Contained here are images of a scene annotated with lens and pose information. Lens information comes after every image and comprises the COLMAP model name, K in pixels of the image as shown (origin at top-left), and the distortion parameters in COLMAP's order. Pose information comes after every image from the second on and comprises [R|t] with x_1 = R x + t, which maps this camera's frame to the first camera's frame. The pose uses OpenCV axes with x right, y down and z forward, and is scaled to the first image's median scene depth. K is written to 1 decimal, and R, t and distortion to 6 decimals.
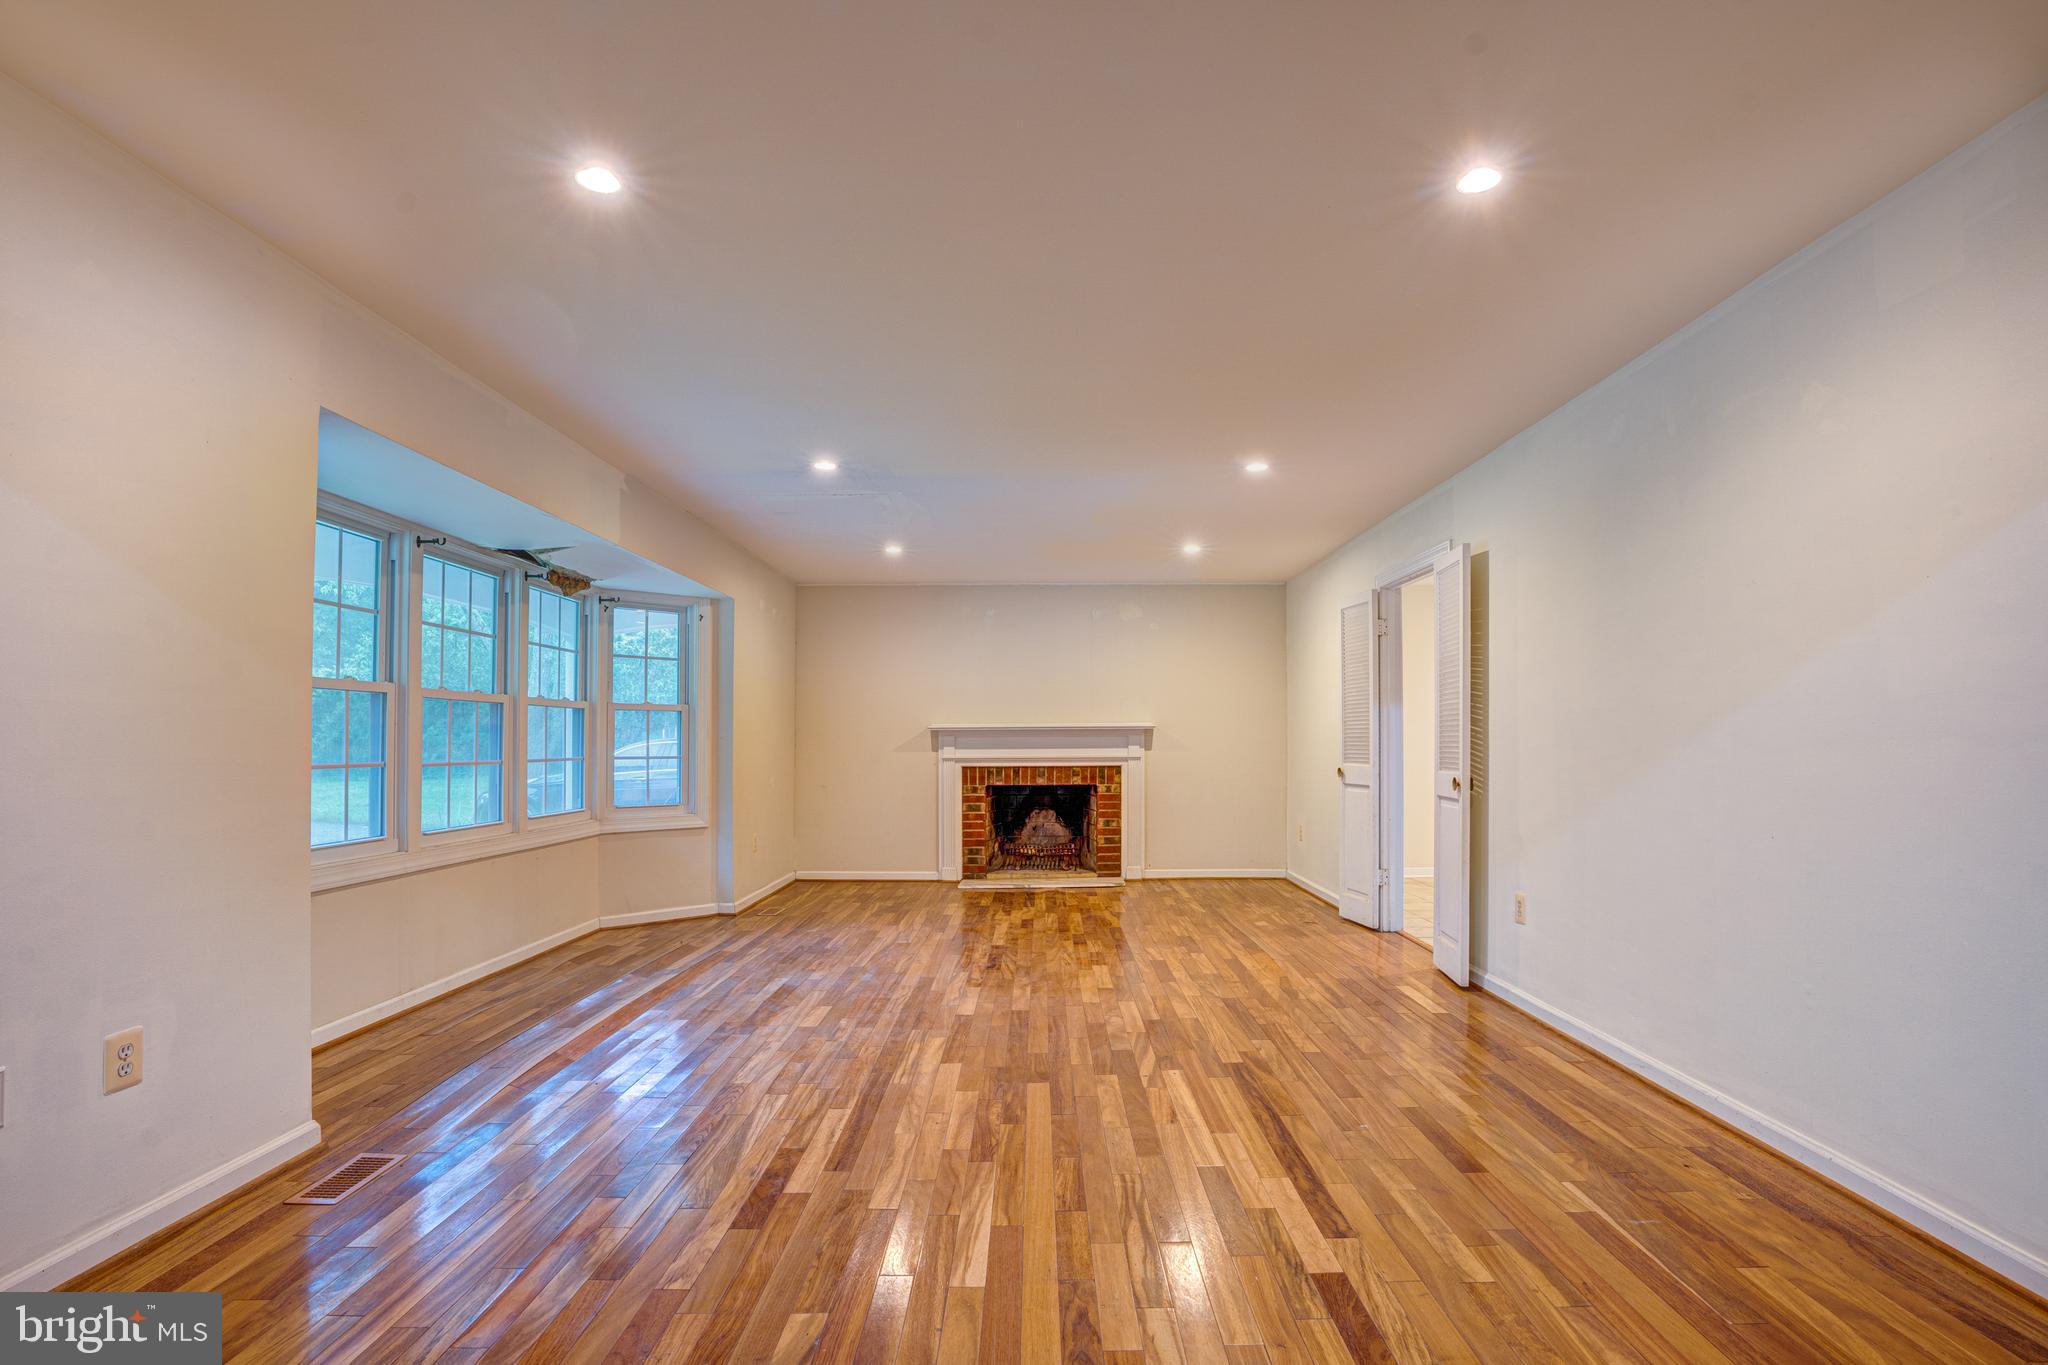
lens RADIAL K [[953.3, 0, 1038.4], [0, 953.3, 731.8], [0, 0, 1]] dist [-0.001710, -0.000299]
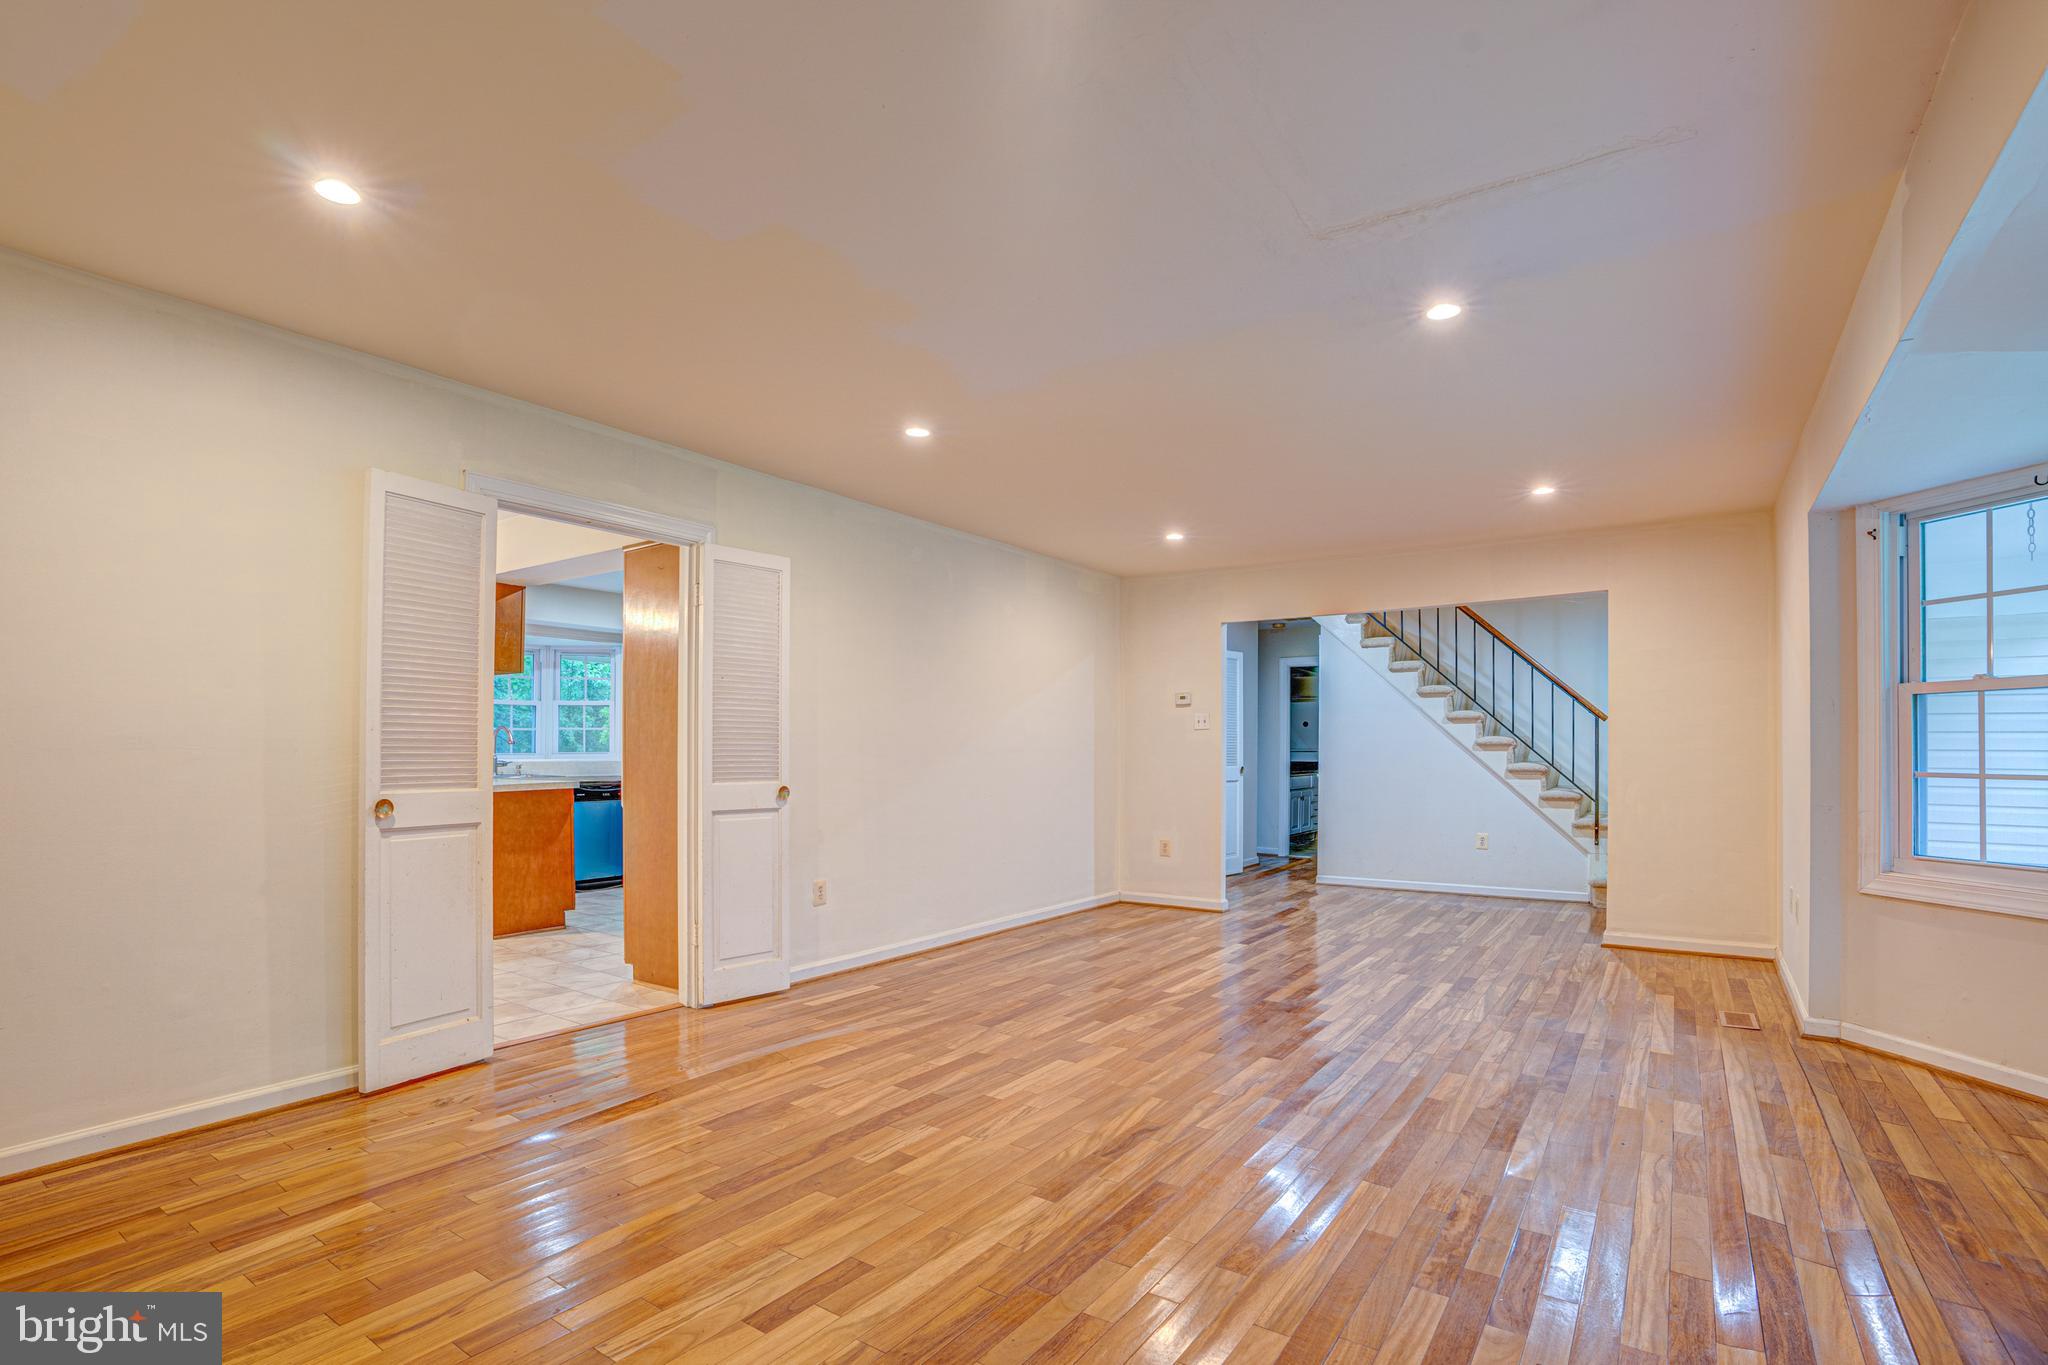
lens RADIAL K [[953.3, 0, 1045.0], [0, 953.3, 755.6], [0, 0, 1]] dist [-0.001710, -0.000299]
pose [[-0.828481, -0.002588, 0.560011, -0.451672], [-0.010500, 0.999885, -0.010912, 0.027639], [-0.559919, -0.014920, -0.828413, 2.100052]]
